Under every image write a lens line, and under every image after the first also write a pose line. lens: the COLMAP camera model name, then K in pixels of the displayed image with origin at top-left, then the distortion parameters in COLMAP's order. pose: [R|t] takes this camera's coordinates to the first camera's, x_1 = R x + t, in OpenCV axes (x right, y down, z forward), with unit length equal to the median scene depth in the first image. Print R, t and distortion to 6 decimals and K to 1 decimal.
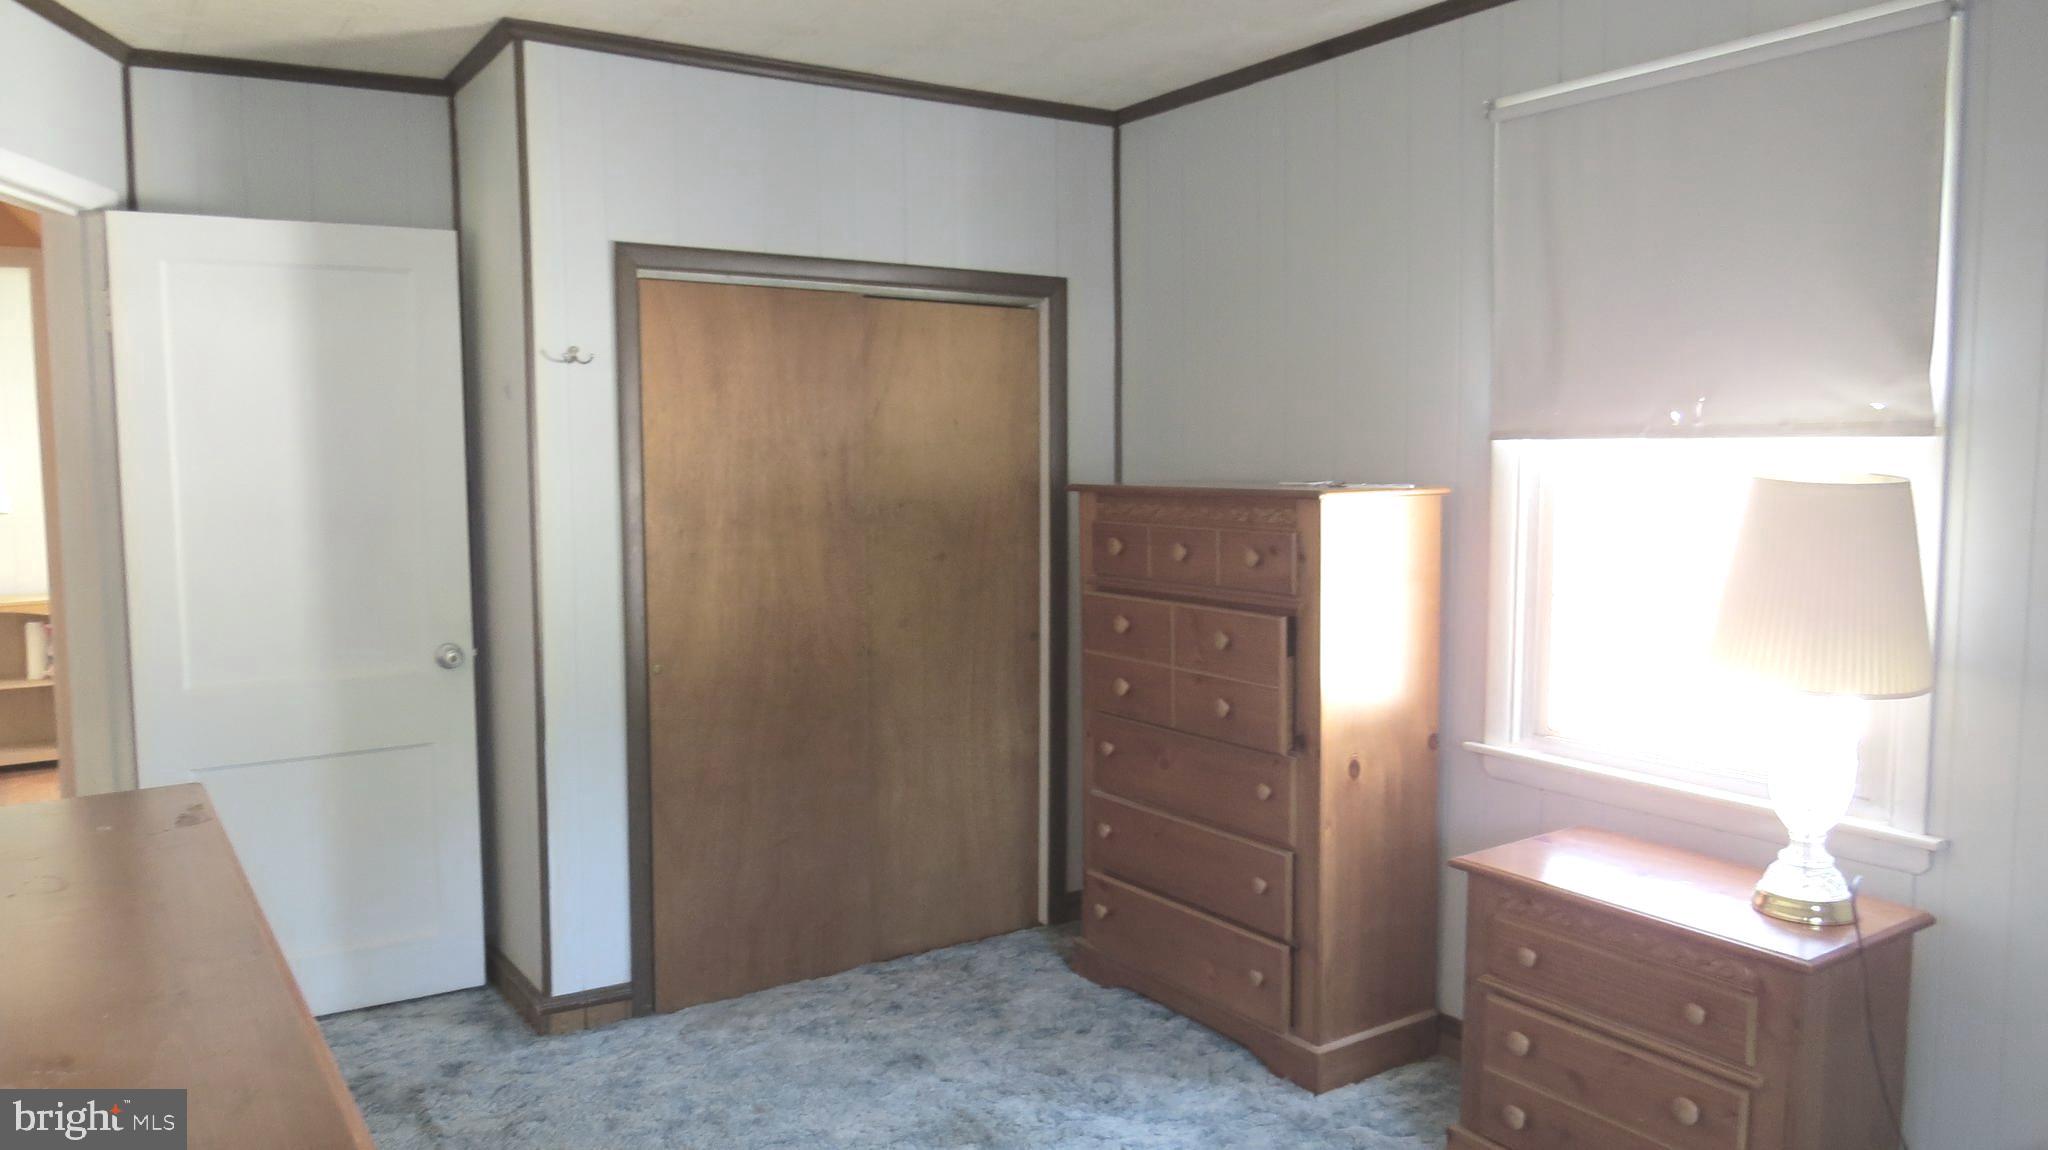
lens RADIAL K [[1450.3, 0, 958.5], [0, 1450.3, 582.3], [0, 0, 1]] dist [-0.019672, -0.009771]
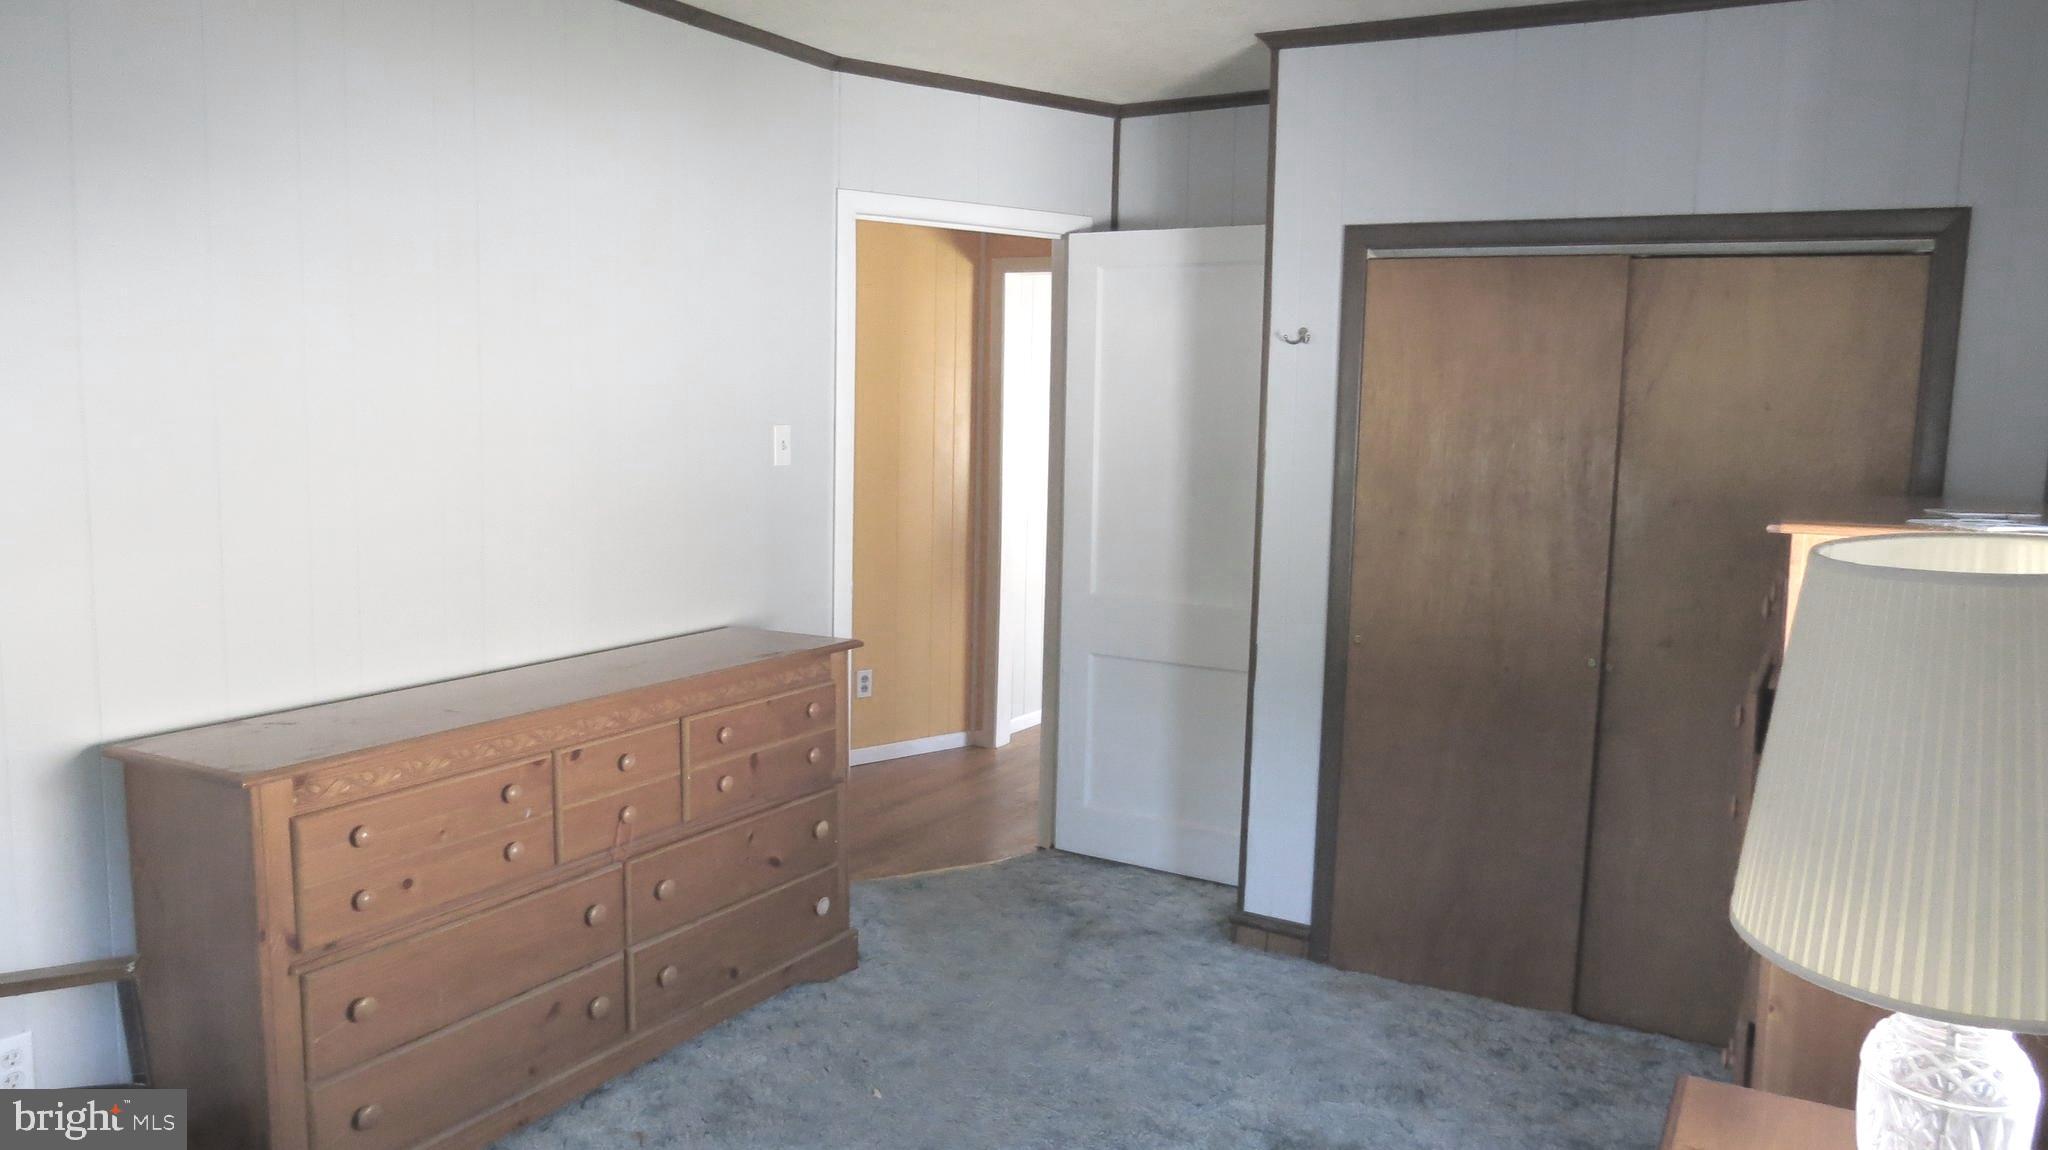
lens RADIAL K [[1450.3, 0, 1017.5], [0, 1450.3, 575.5], [0, 0, 1]] dist [-0.019672, -0.009771]
pose [[0.455275, 0.128445, -0.881037, 0.592379], [-0.100572, 0.990625, 0.092451, -0.056720], [0.884652, 0.046517, 0.463925, 0.311210]]
